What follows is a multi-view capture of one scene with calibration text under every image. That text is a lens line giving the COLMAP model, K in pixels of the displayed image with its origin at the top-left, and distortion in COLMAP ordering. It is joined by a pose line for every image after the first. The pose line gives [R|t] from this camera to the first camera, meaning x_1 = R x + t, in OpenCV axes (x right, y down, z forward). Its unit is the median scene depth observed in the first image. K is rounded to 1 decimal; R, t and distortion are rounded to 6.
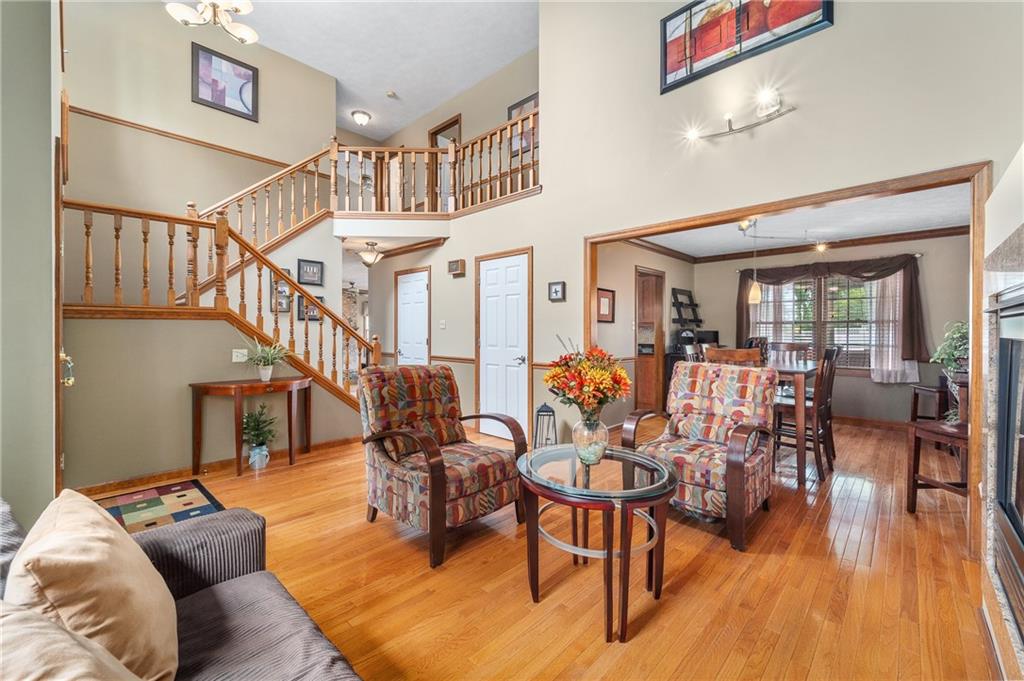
lens RADIAL K [[417.8, 0, 515.2], [0, 417.8, 336.1], [0, 0, 1]] dist [0.003265, -0.000516]
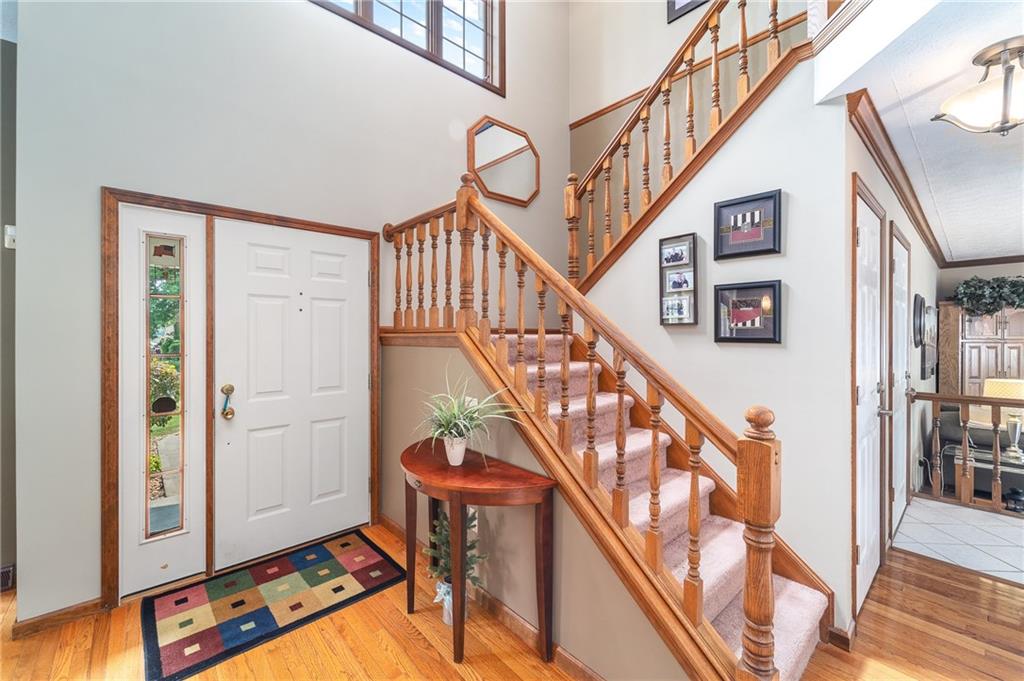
lens RADIAL K [[417.8, 0, 497.3], [0, 417.8, 333.7], [0, 0, 1]] dist [0.003265, -0.000516]
pose [[-0.098848, 0.000980, -0.995102, -0.064340], [-0.009817, 0.999950, 0.001960, -0.053928], [0.995054, 0.009962, -0.098833, 0.982414]]
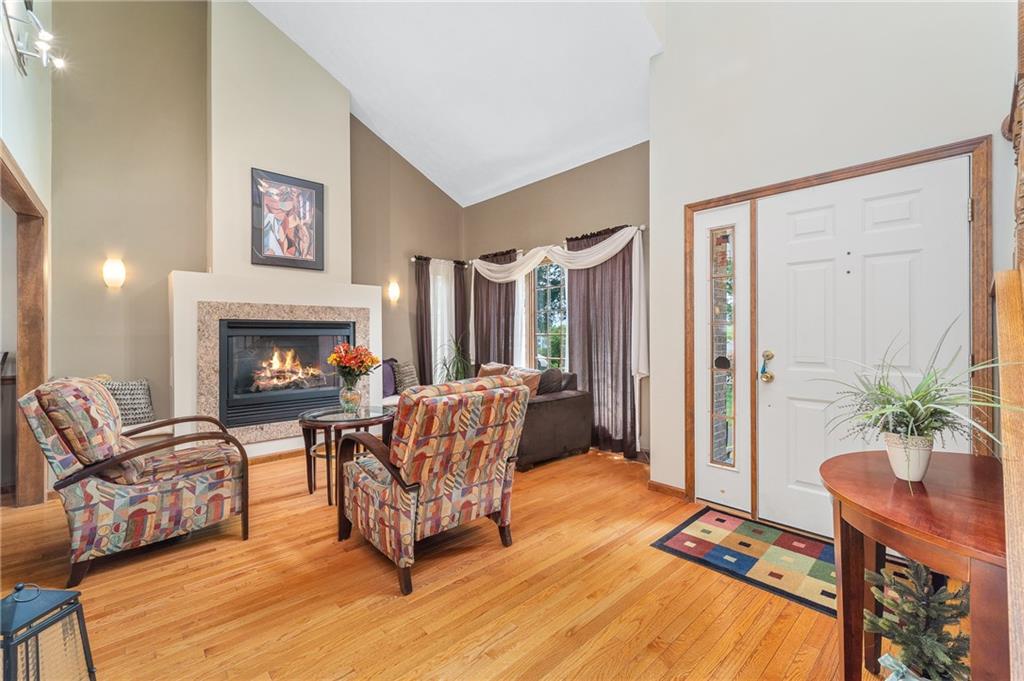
lens RADIAL K [[417.8, 0, 511.9], [0, 417.8, 331.4], [0, 0, 1]] dist [0.003265, -0.000516]
pose [[-0.997646, 0.002269, 0.068531, -0.266777], [0.002850, 0.999961, 0.008378, -0.013319], [-0.068509, 0.008554, -0.997614, 1.203164]]
